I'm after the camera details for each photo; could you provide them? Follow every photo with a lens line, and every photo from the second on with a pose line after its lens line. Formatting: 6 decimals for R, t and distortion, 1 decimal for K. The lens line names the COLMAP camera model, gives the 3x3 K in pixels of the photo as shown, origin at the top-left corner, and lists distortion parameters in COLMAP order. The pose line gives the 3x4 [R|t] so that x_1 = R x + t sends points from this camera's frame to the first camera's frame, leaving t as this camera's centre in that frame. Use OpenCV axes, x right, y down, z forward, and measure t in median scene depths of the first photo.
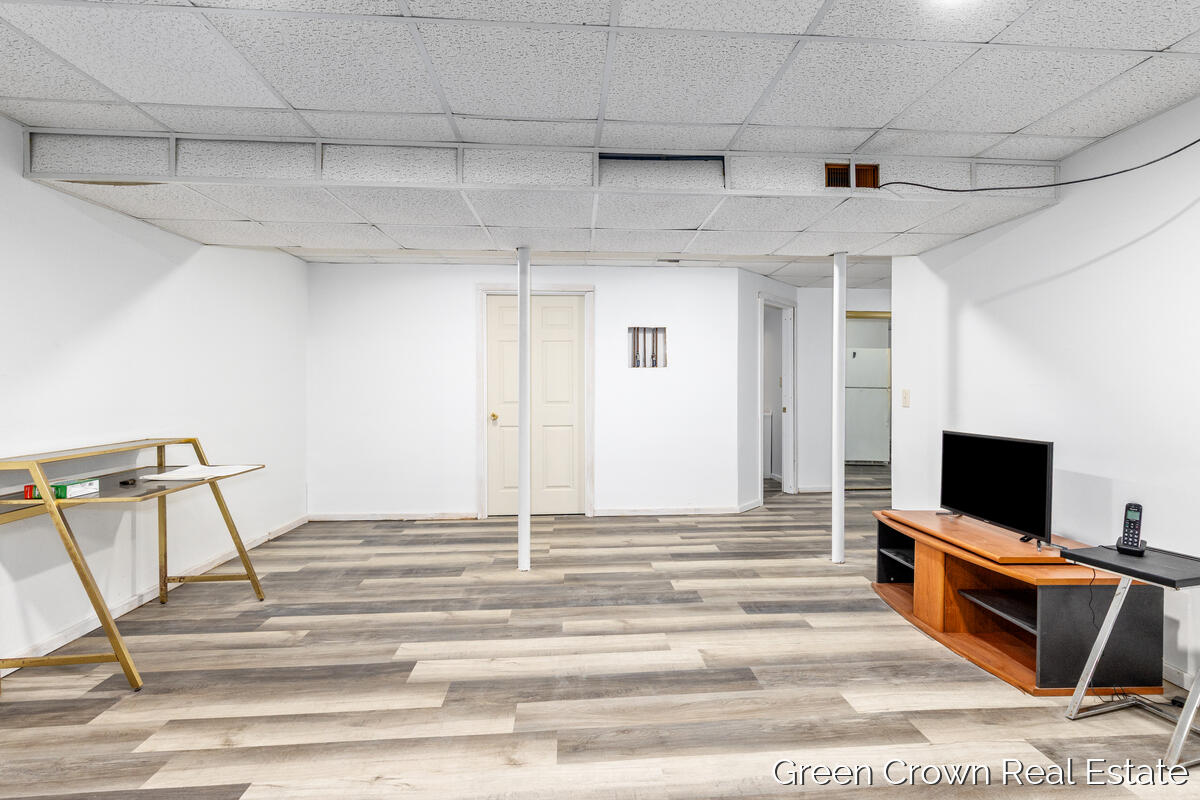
lens RADIAL K [[545.3, 0, 614.8], [0, 545.3, 396.5], [0, 0, 1]] dist [-0.000263, -0.000187]
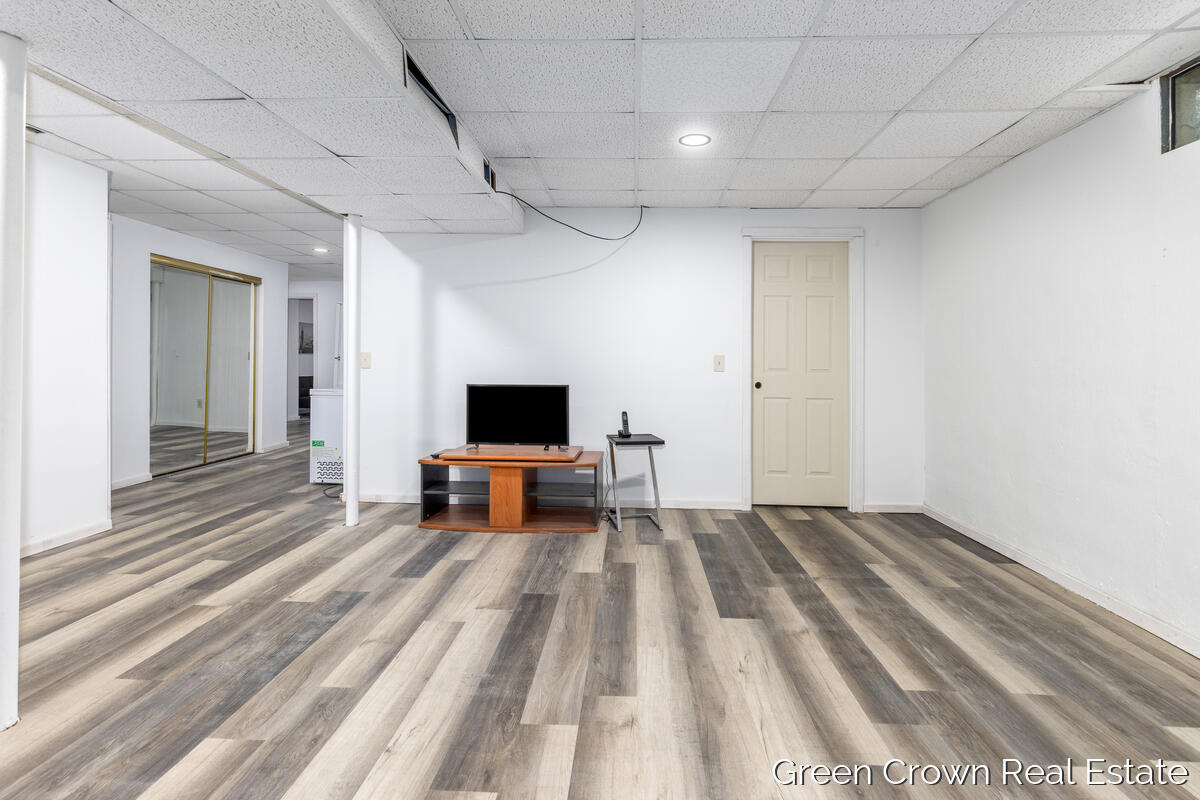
lens RADIAL K [[559.7, 0, 598.6], [0, 559.7, 357.6], [0, 0, 1]] dist [-0.000202, 0.000115]
pose [[0.149074, 0.007060, 0.988801, -0.764054], [0.004210, 0.999961, -0.007774, 0.013052], [-0.988817, 0.005322, 0.149038, 0.575786]]
